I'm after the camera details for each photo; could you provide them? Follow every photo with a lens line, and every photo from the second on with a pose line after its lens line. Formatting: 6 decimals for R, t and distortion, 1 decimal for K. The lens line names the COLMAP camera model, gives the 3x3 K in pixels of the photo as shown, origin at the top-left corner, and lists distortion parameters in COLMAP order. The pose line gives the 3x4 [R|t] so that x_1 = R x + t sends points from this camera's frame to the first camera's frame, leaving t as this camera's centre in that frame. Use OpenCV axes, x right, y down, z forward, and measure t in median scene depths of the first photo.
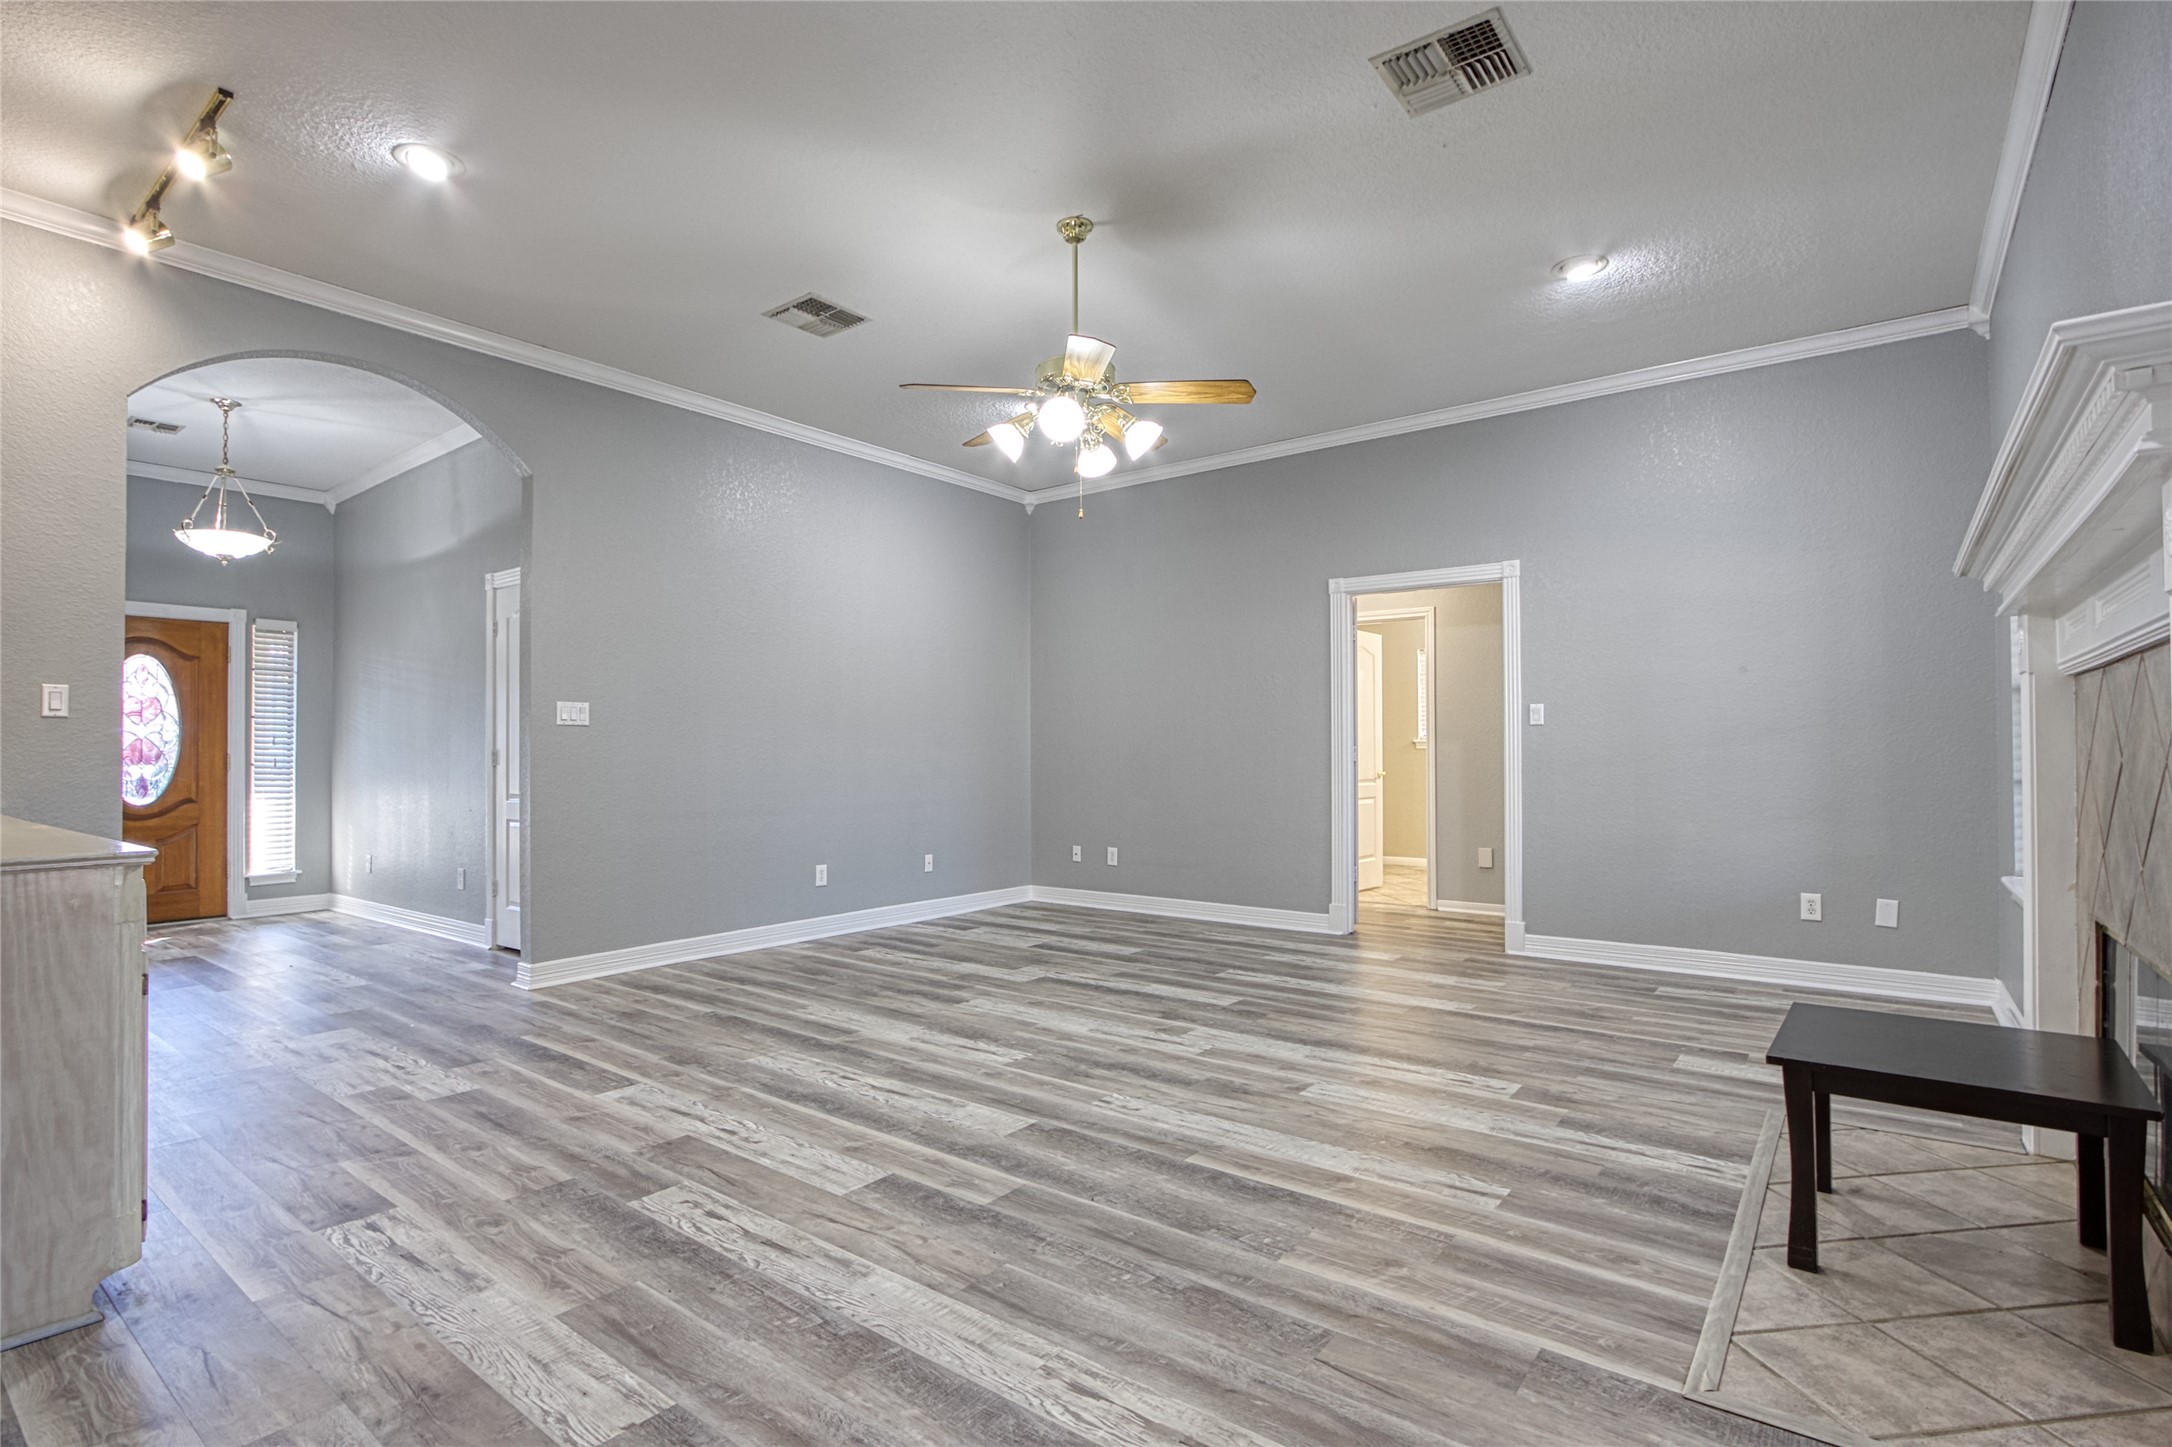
lens RADIAL K [[1006.1, 0, 1086.4], [0, 1006.1, 737.7], [0, 0, 1]] dist [-0.011170, 0.000072]
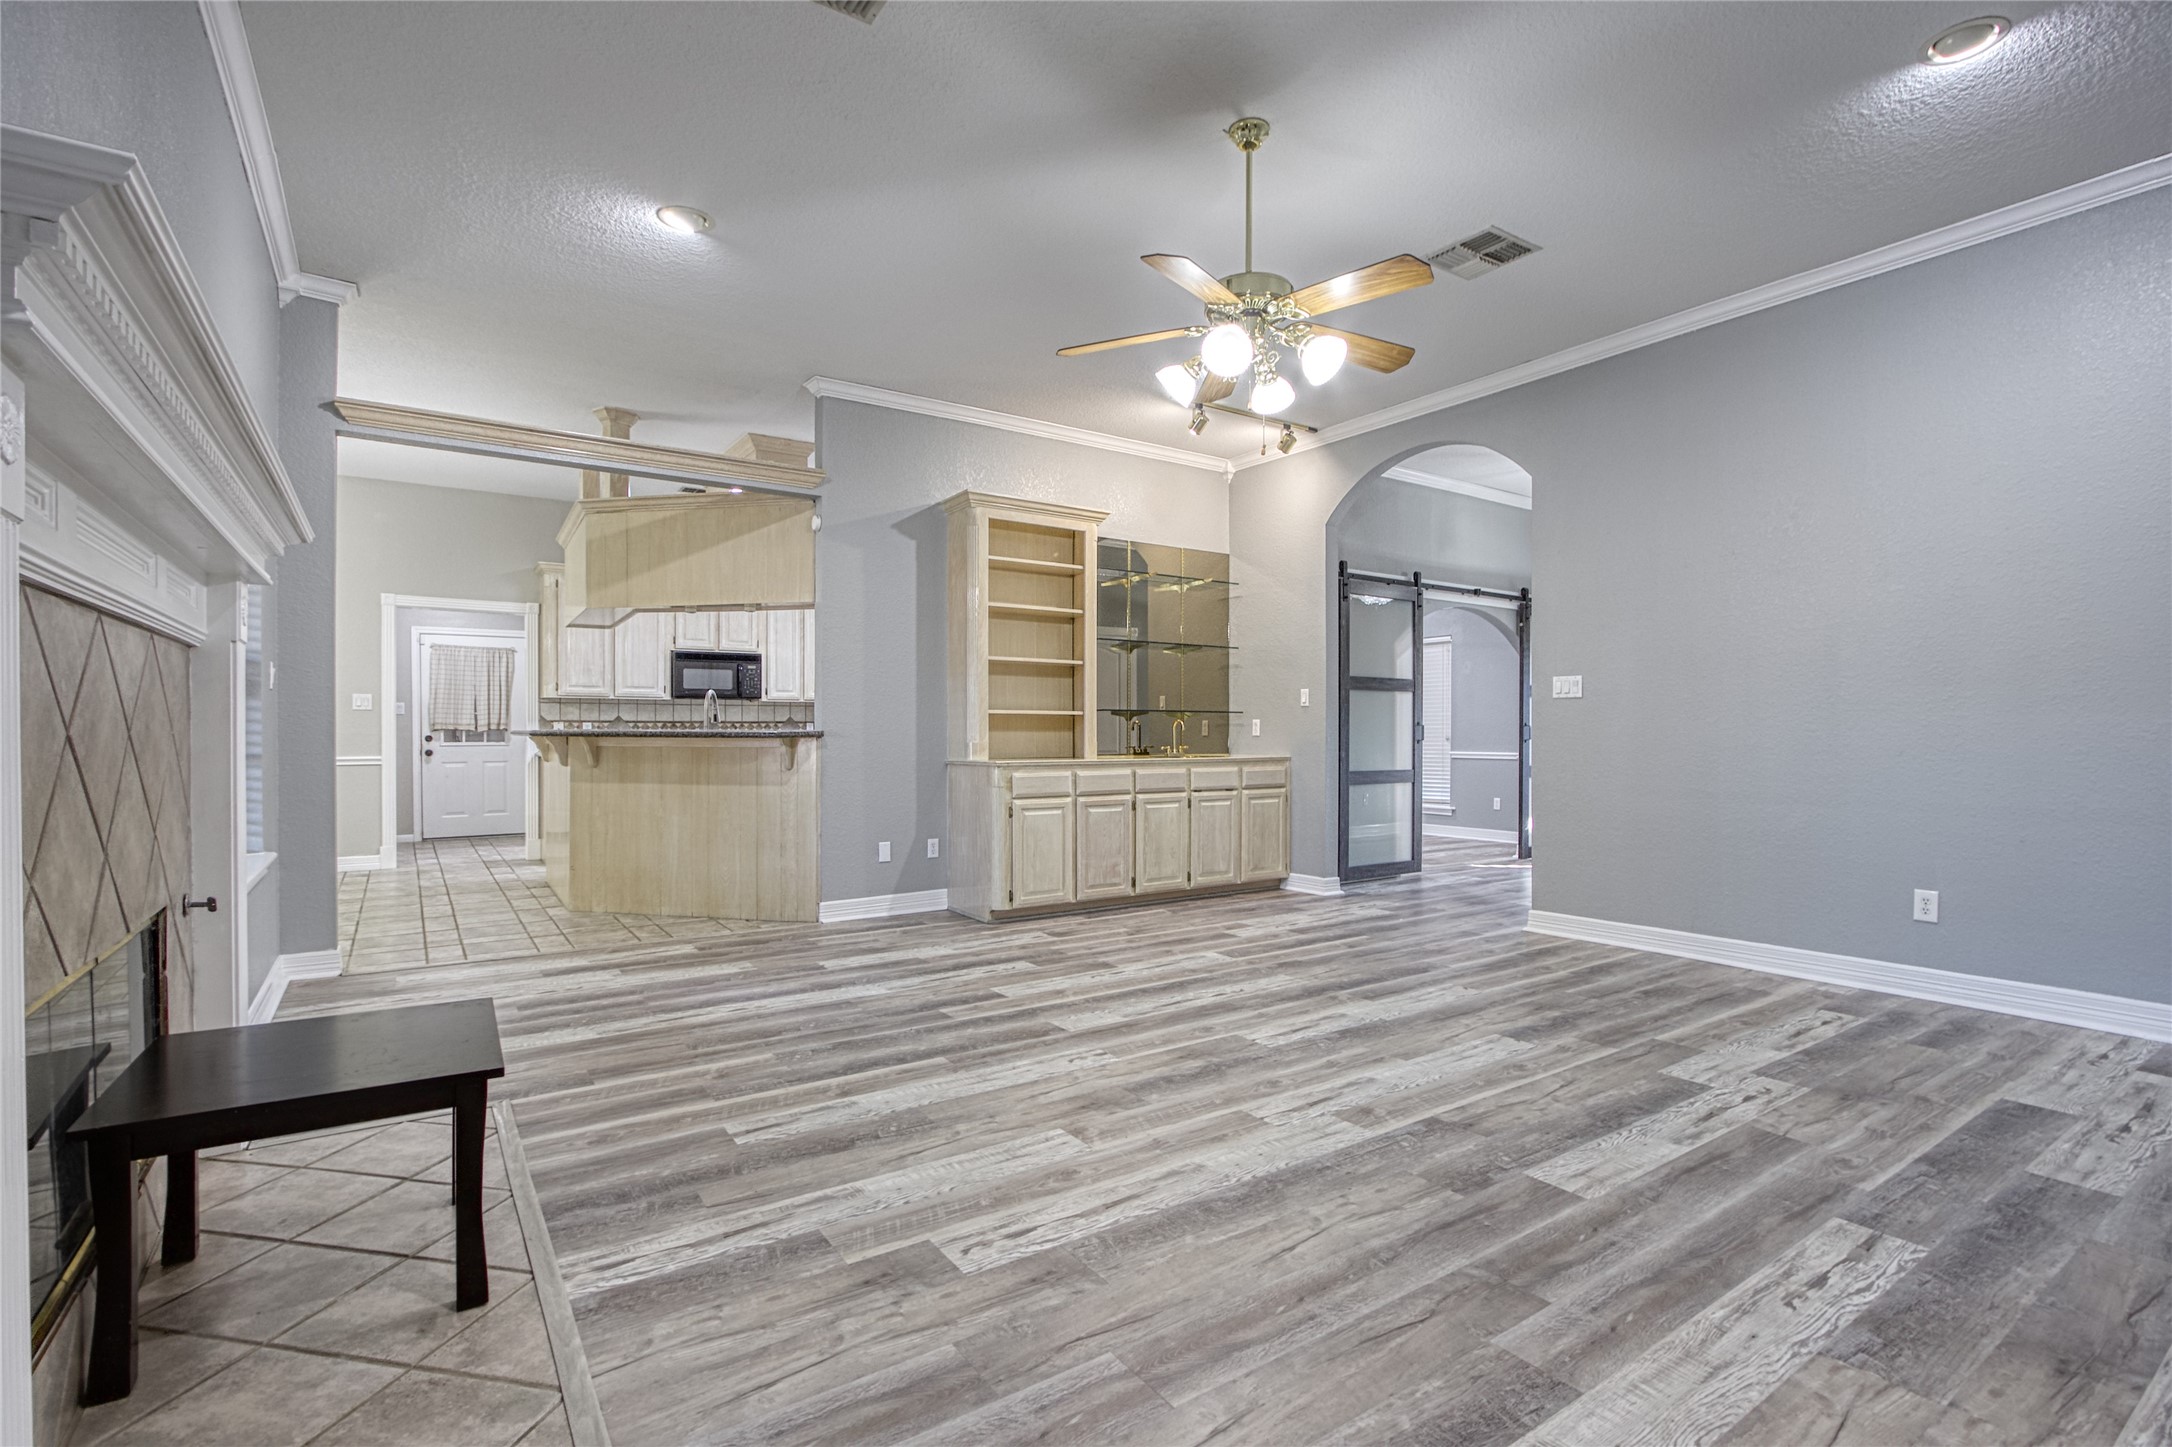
lens RADIAL K [[1006.1, 0, 1086.4], [0, 1006.1, 737.7], [0, 0, 1]] dist [-0.011170, 0.000072]
pose [[-0.302395, 0.008731, -0.953143, 1.026098], [0.020766, 0.999781, 0.002571, 0.028714], [0.952957, -0.019015, -0.302510, 1.315401]]
